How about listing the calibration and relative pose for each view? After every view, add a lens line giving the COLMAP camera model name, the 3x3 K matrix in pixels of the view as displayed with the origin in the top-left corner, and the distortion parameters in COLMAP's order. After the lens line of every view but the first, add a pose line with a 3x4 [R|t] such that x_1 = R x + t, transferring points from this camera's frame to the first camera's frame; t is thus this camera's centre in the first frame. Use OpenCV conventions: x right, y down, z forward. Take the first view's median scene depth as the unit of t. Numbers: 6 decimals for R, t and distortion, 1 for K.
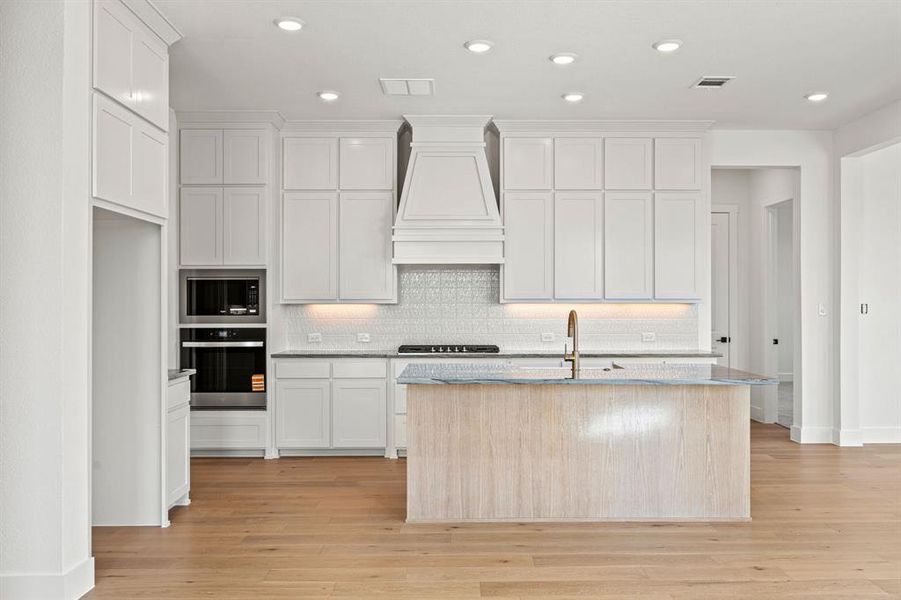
lens RADIAL K [[745.9, 0, 458.6], [0, 745.9, 300.6], [0, 0, 1]] dist [-0.005813, -0.003363]
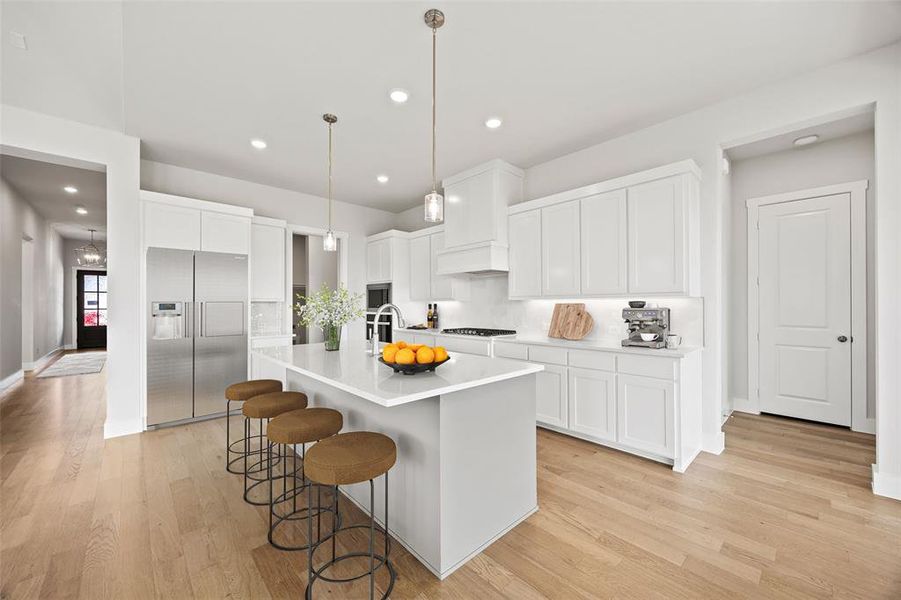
lens RADIAL K [[346.4, 0, 453.3], [0, 346.4, 305.0], [0, 0, 1]] dist [-0.003026, -0.000045]
pose [[0.675719, -0.002447, -0.737155, 0.473042], [0.007314, 0.999968, 0.003384, 0.010451], [0.737123, -0.007678, 0.675715, 0.535744]]
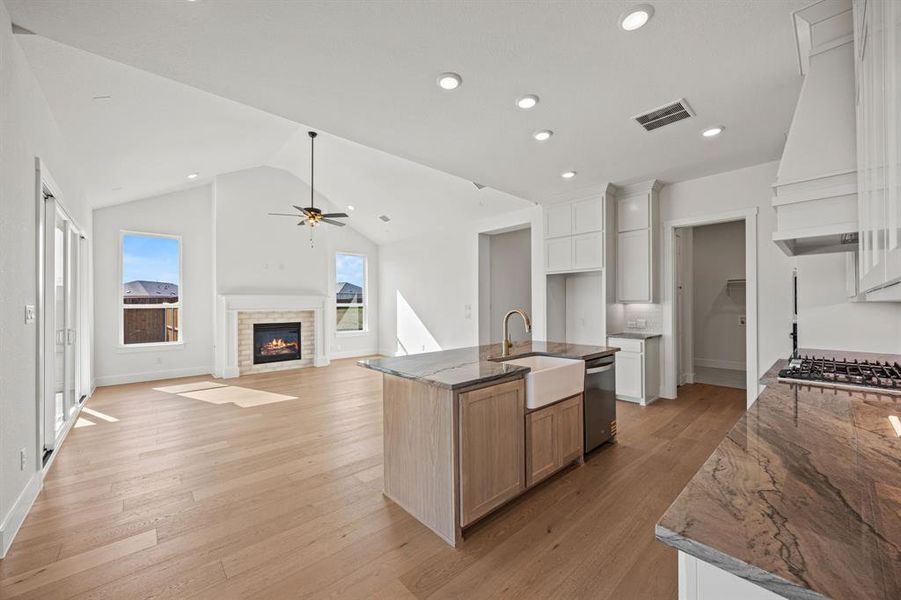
lens RADIAL K [[348.4, 0, 455.1], [0, 348.4, 303.9], [0, 0, 1]] dist [-0.000623, -0.000097]
pose [[-0.744290, 0.005302, -0.667835, 0.471442], [0.010539, 0.999937, -0.003808, 0.002976], [0.667773, -0.009873, -0.744299, 1.043986]]
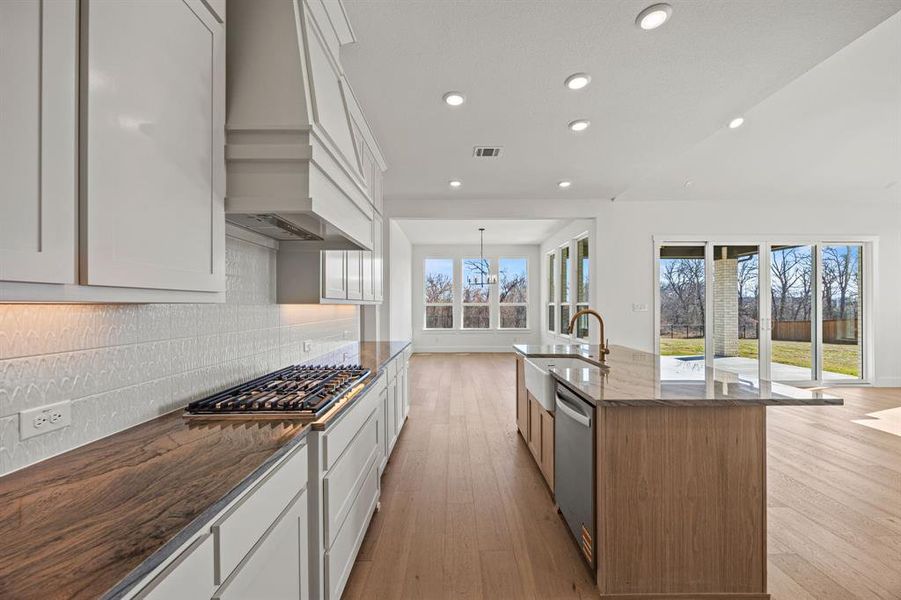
lens RADIAL K [[348.4, 0, 455.1], [0, 348.4, 303.9], [0, 0, 1]] dist [-0.000623, -0.000097]
pose [[0.004910, 0.002408, 0.999985, -0.293935], [-0.002605, 0.999994, -0.002395, 0.004641], [-0.999985, -0.002593, 0.004916, 0.917823]]
